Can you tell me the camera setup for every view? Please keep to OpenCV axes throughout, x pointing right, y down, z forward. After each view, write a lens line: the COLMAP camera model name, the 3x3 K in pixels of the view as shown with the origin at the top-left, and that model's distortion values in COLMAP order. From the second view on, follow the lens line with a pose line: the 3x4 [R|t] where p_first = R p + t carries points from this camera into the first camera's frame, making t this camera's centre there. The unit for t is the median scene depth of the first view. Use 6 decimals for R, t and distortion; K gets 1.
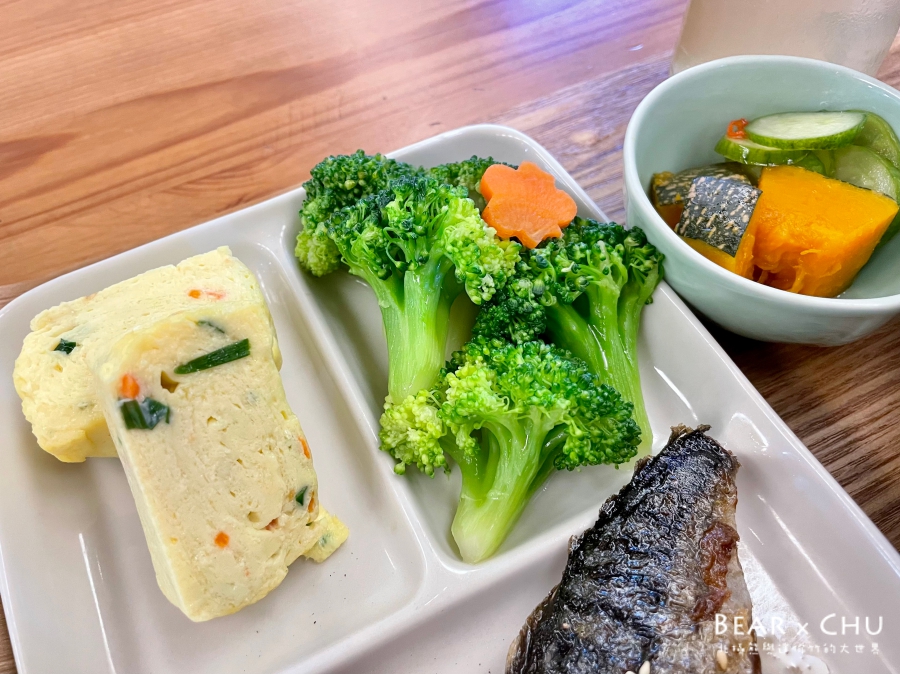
lens RADIAL K [[774.6, 0, 450.0], [0, 774.6, 337.0], [0, 0, 1]] dist [0.037427, -0.009805]
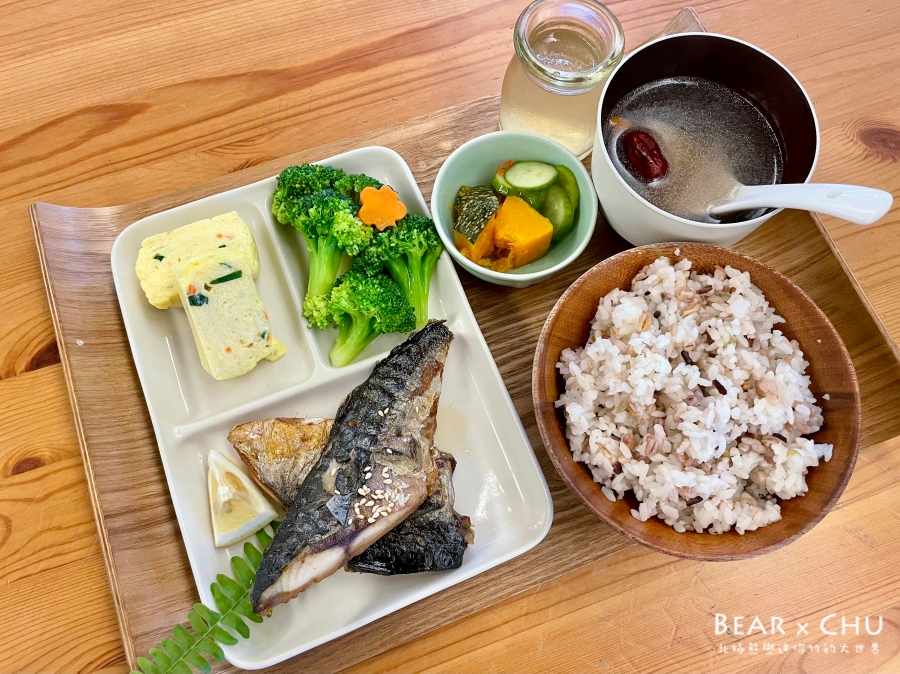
lens RADIAL K [[670.6, 0, 494.8], [0, 670.6, 335.8], [0, 0, 1]] dist [0.030867, -0.004035]
pose [[0.992585, 0.094769, 0.076119, 0.308792], [-0.110008, 0.966738, 0.230900, -0.301278], [-0.051705, -0.237562, 0.969995, -0.905472]]
